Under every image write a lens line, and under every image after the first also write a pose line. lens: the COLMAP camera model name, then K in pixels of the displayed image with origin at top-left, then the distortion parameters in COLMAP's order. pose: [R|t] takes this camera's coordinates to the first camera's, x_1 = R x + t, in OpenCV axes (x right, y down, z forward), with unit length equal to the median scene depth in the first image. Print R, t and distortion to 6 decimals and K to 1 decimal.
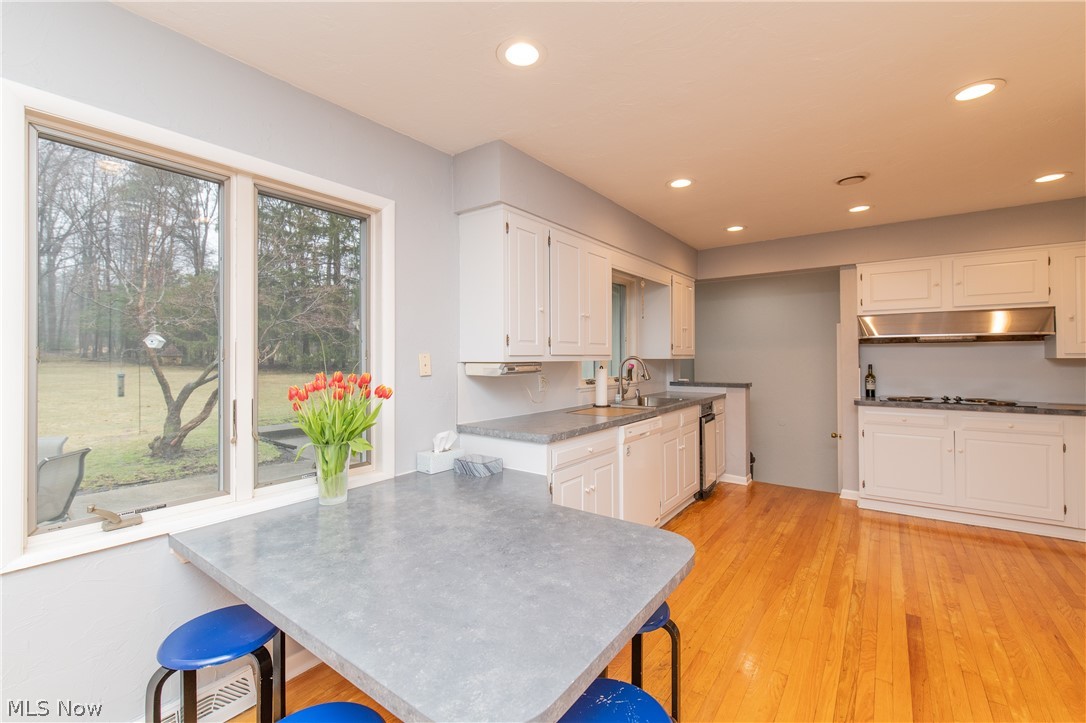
lens RADIAL K [[459.4, 0, 543.0], [0, 459.4, 361.5], [0, 0, 1]] dist [-0.000173, -0.000025]
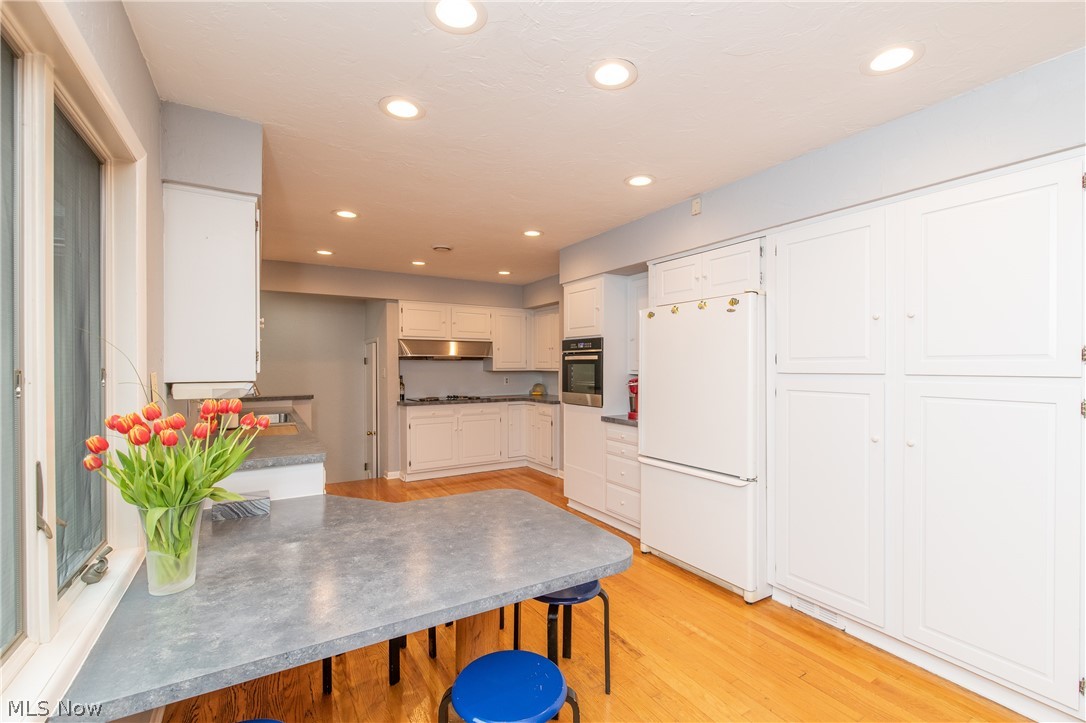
lens RADIAL K [[472.5, 0, 543.0], [0, 472.5, 361.5], [0, 0, 1]] dist [0.000685, 0.000070]
pose [[0.383362, 0.012104, 0.923519, -0.506068], [0.007239, 0.999844, -0.016109, -0.011471], [-0.923570, 0.012861, 0.383214, 0.114190]]
